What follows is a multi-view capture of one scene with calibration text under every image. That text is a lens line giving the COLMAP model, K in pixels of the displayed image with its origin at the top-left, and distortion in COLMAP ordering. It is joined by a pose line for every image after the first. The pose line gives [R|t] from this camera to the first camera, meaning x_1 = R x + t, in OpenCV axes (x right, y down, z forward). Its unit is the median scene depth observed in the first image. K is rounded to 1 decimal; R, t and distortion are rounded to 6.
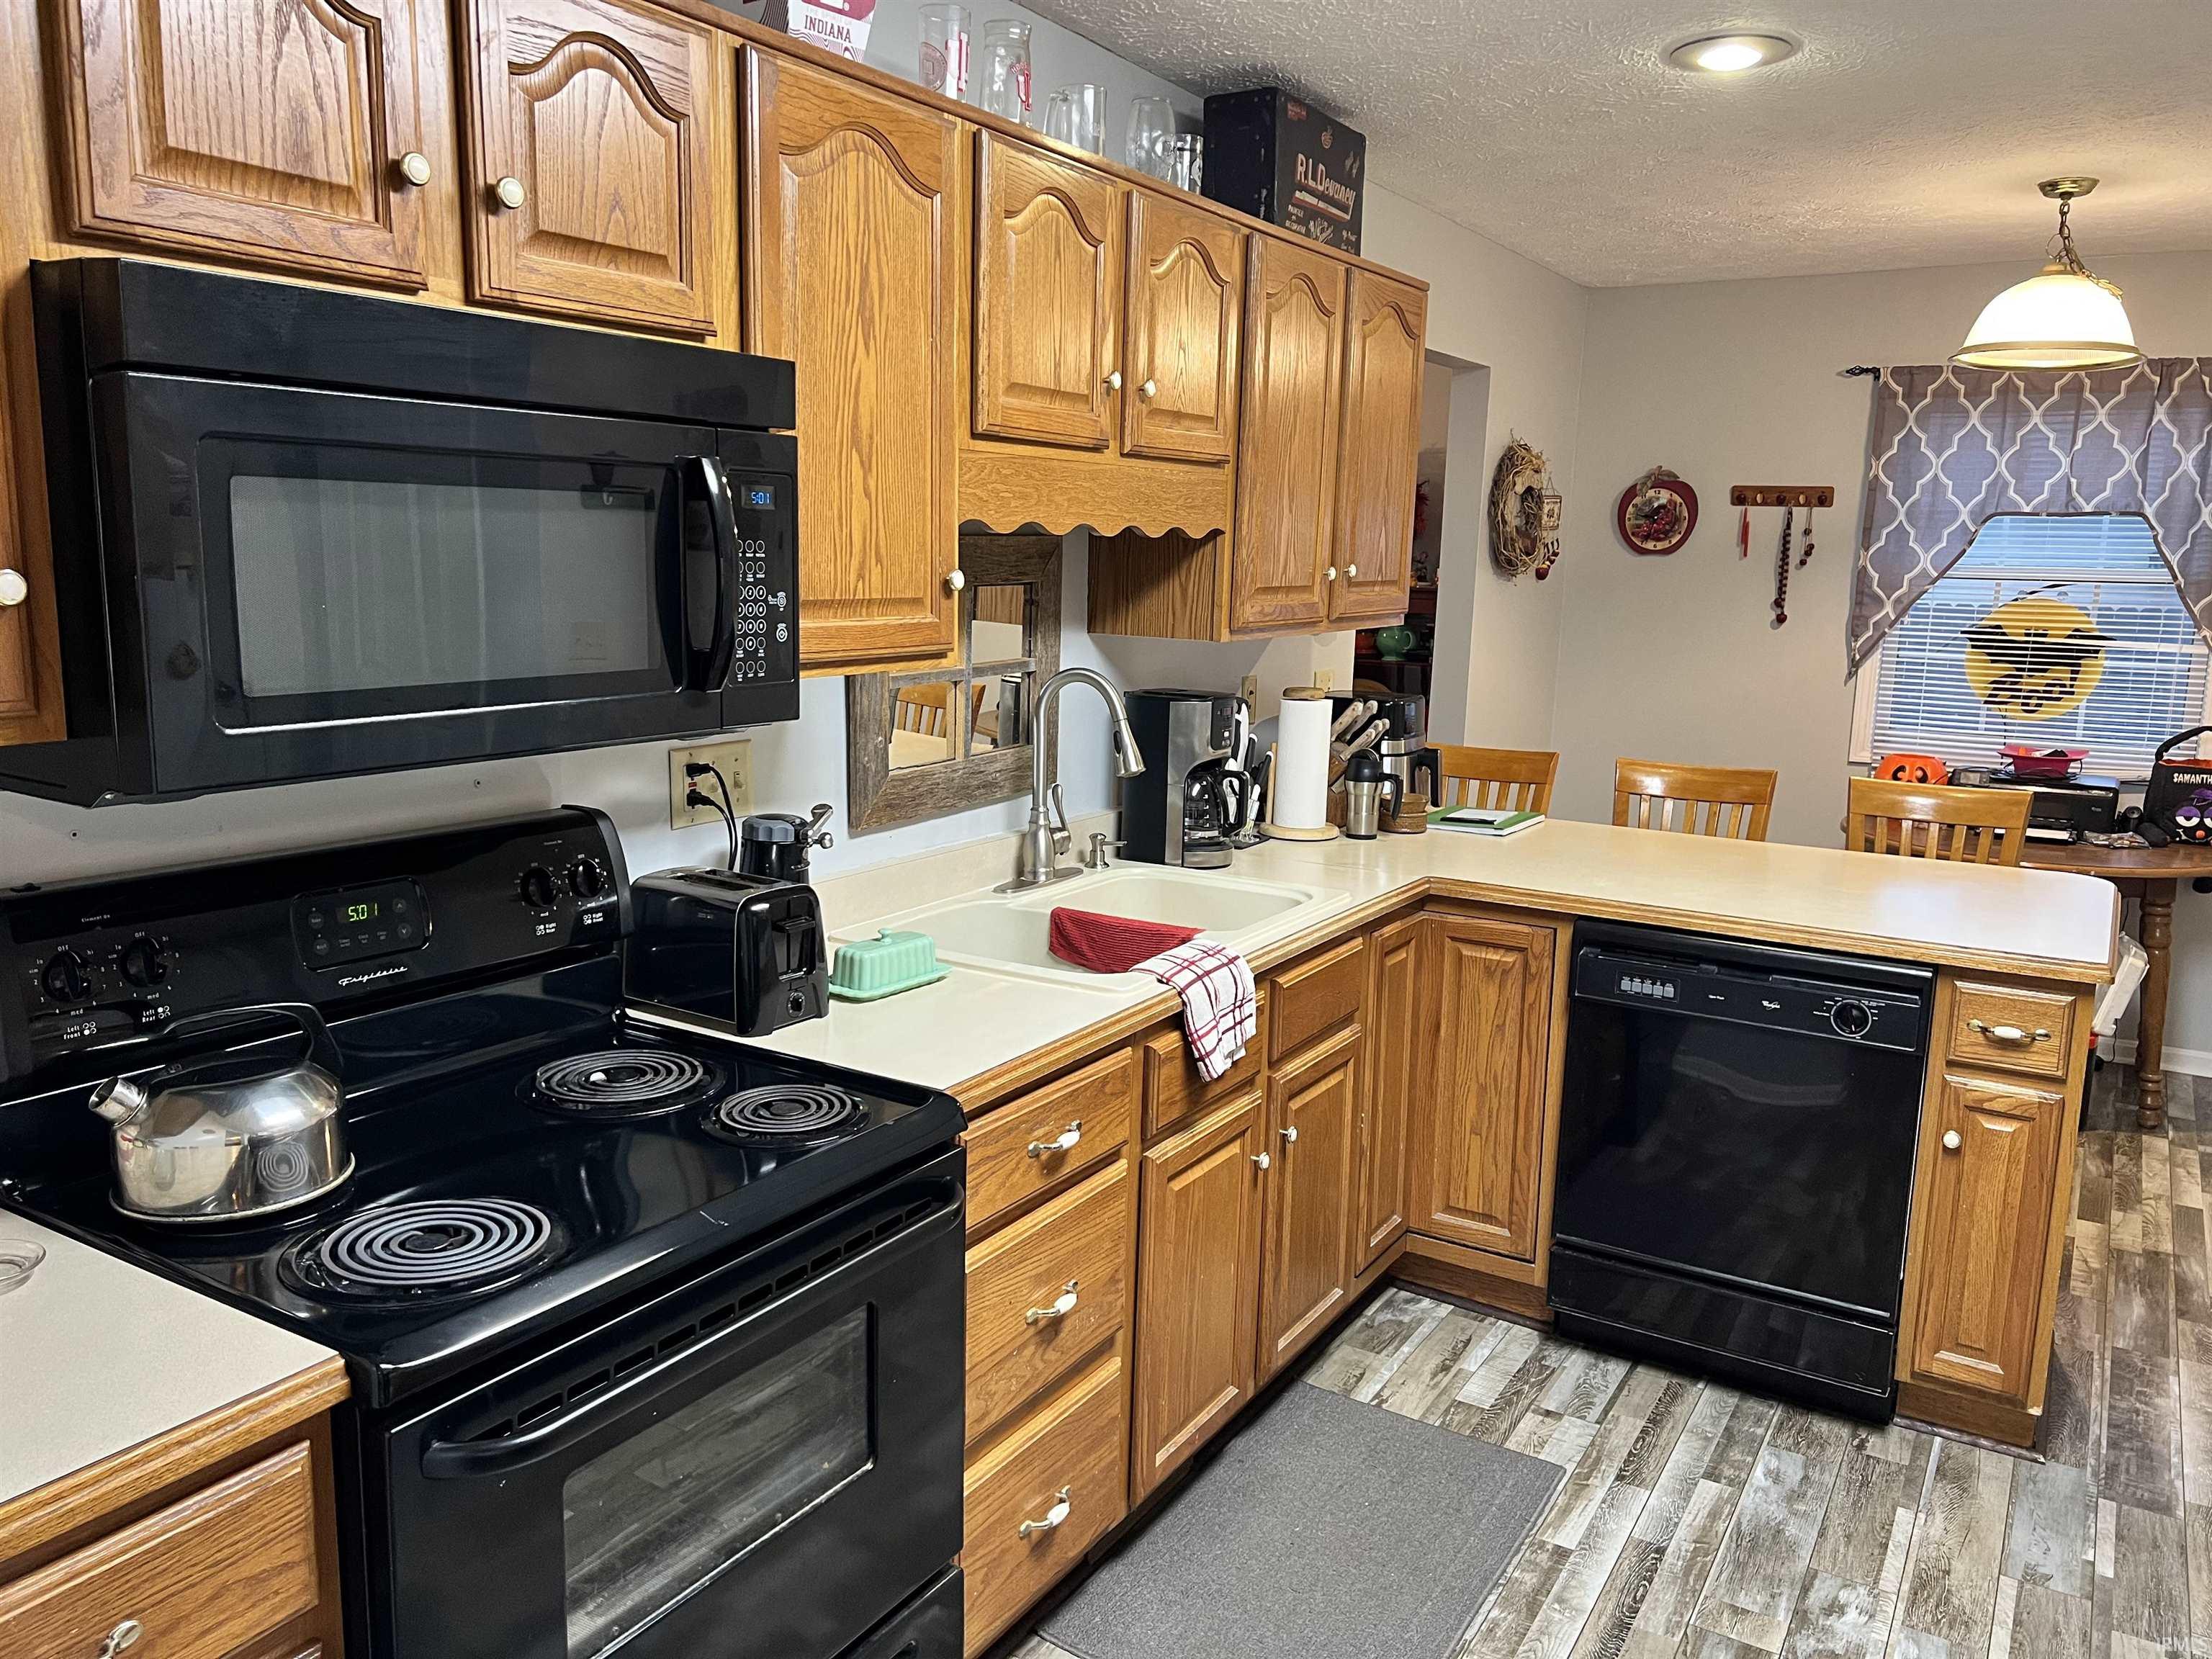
lens RADIAL K [[1675.0, 0, 1110.5], [0, 1675.0, 833.1], [0, 0, 1]] dist [0.010023, -0.014124]
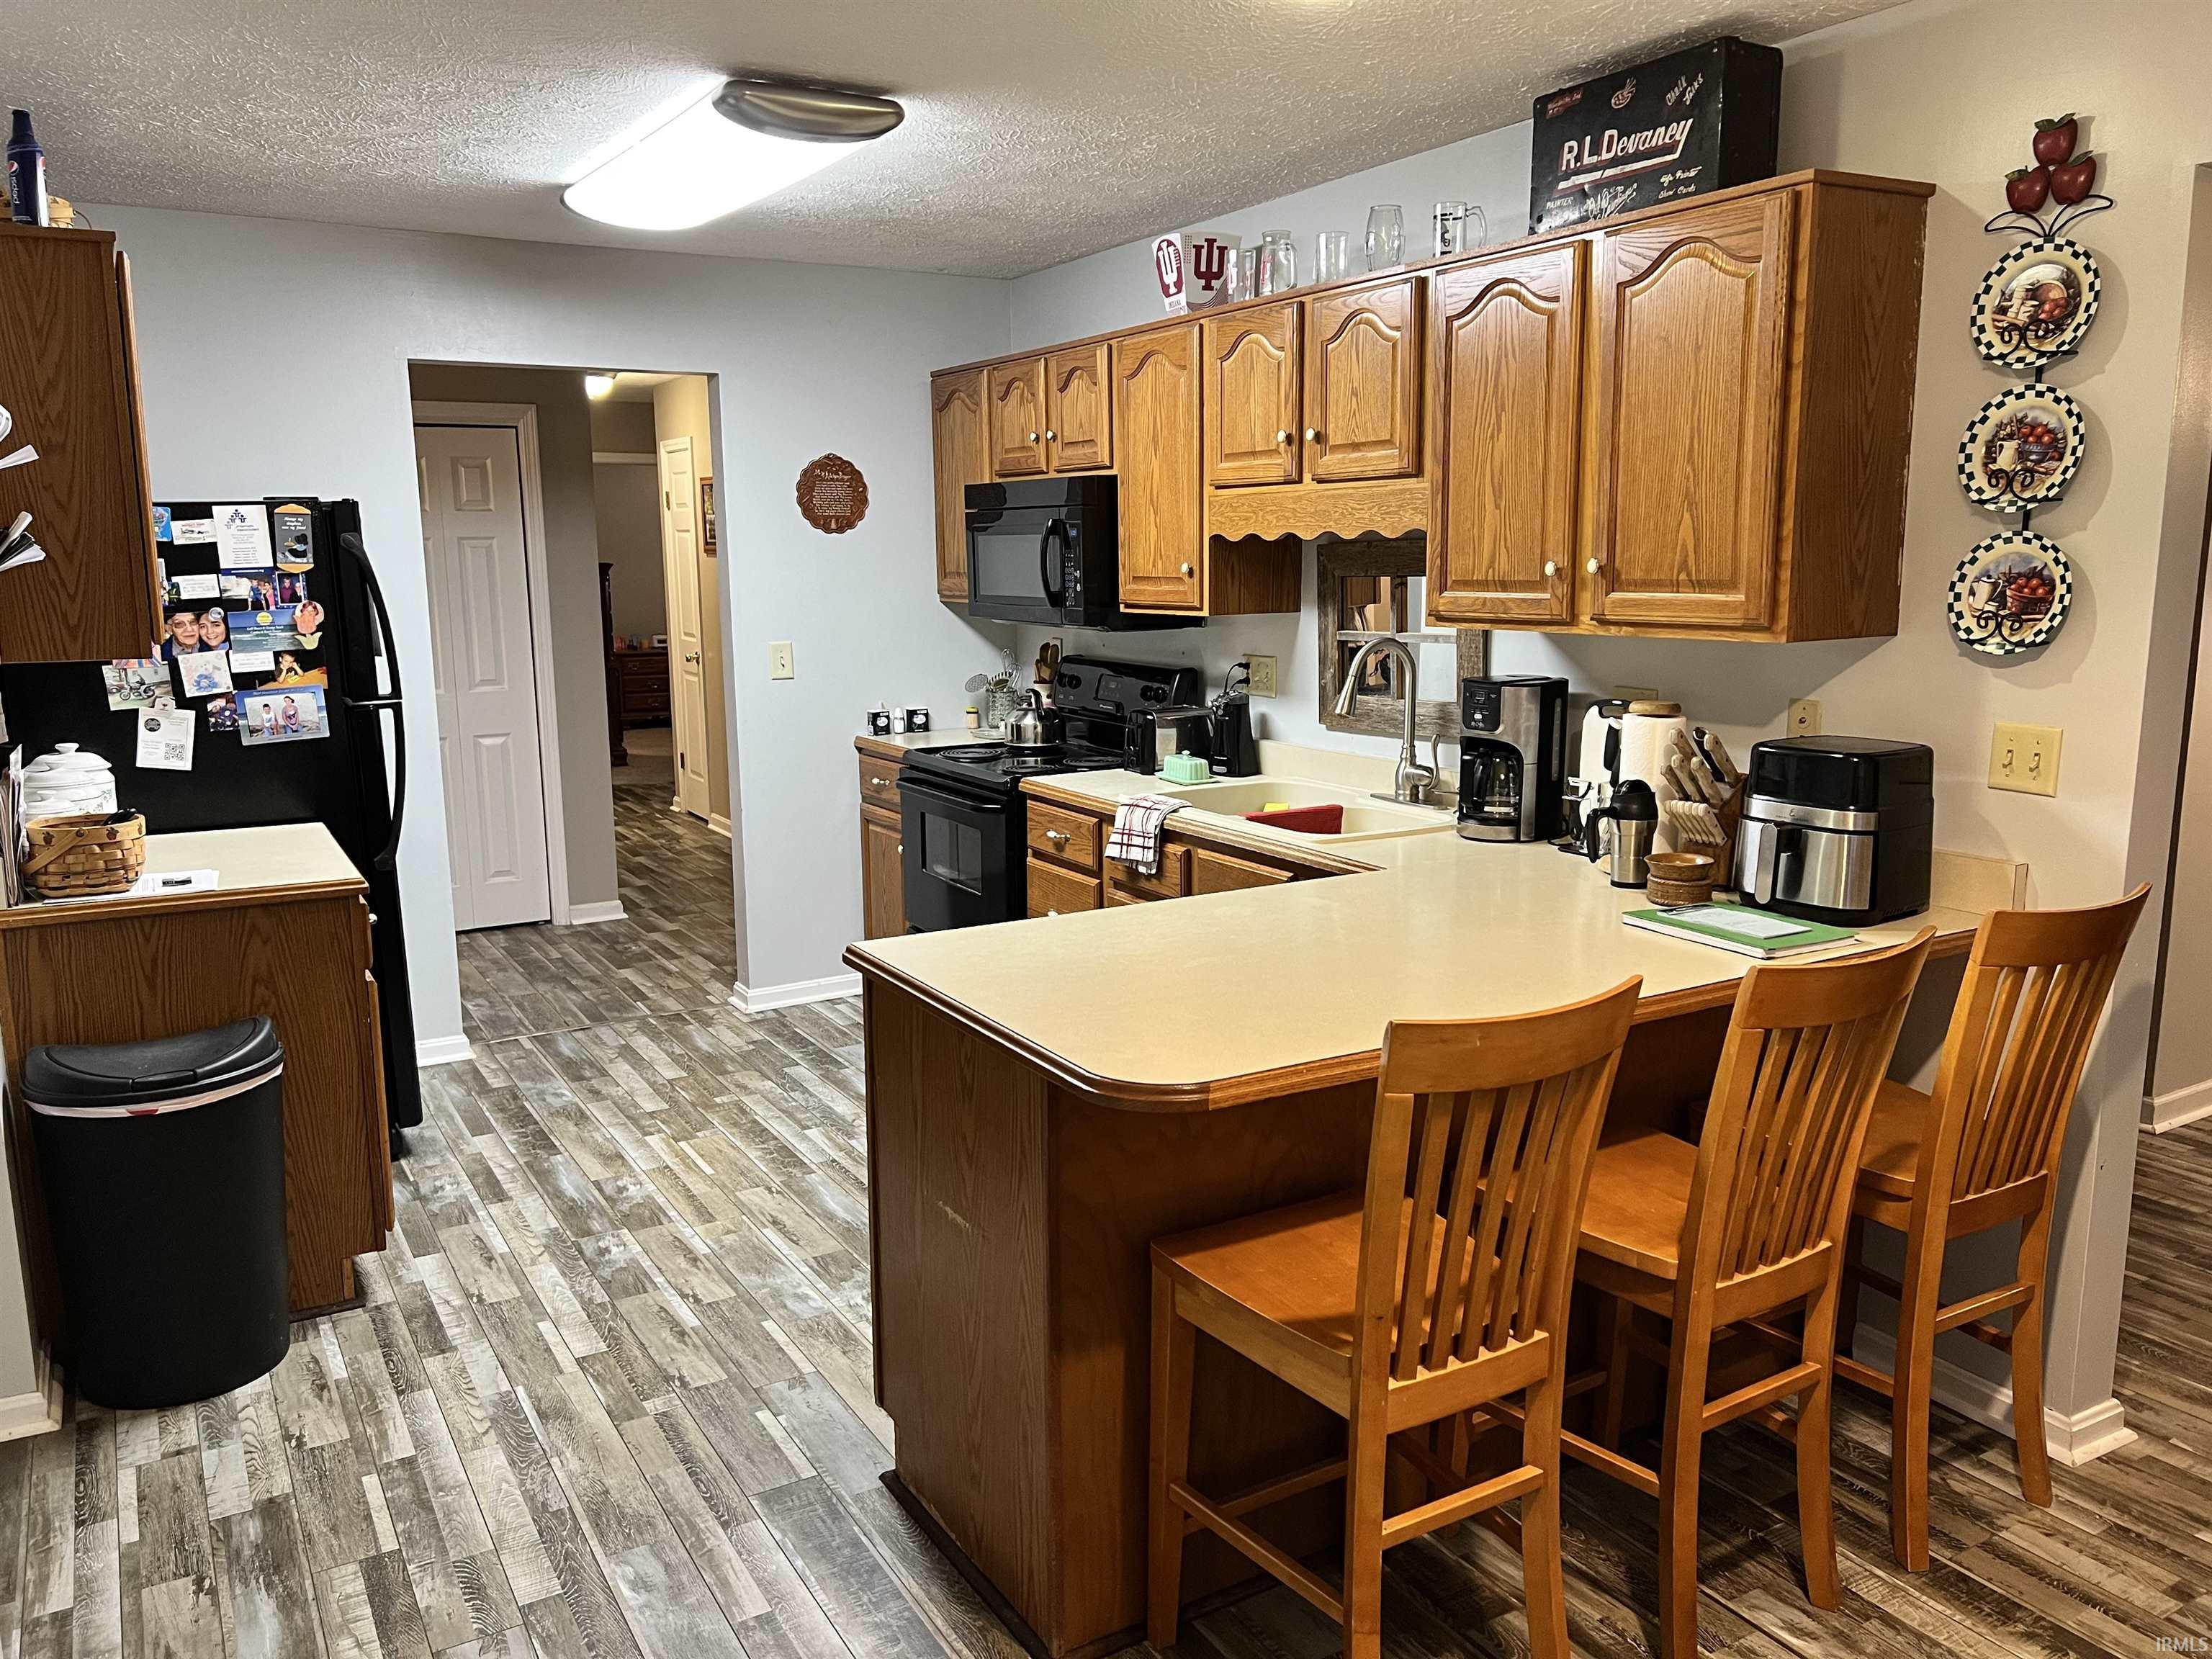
lens RADIAL K [[1675.0, 0, 1107.4], [0, 1675.0, 830.3], [0, 0, 1]] dist [0.010023, -0.014124]
pose [[-0.477517, 0.119373, -0.870476, 1.435793], [-0.155585, 0.963583, 0.217490, -0.232639], [0.864738, 0.239288, -0.441554, 1.618407]]
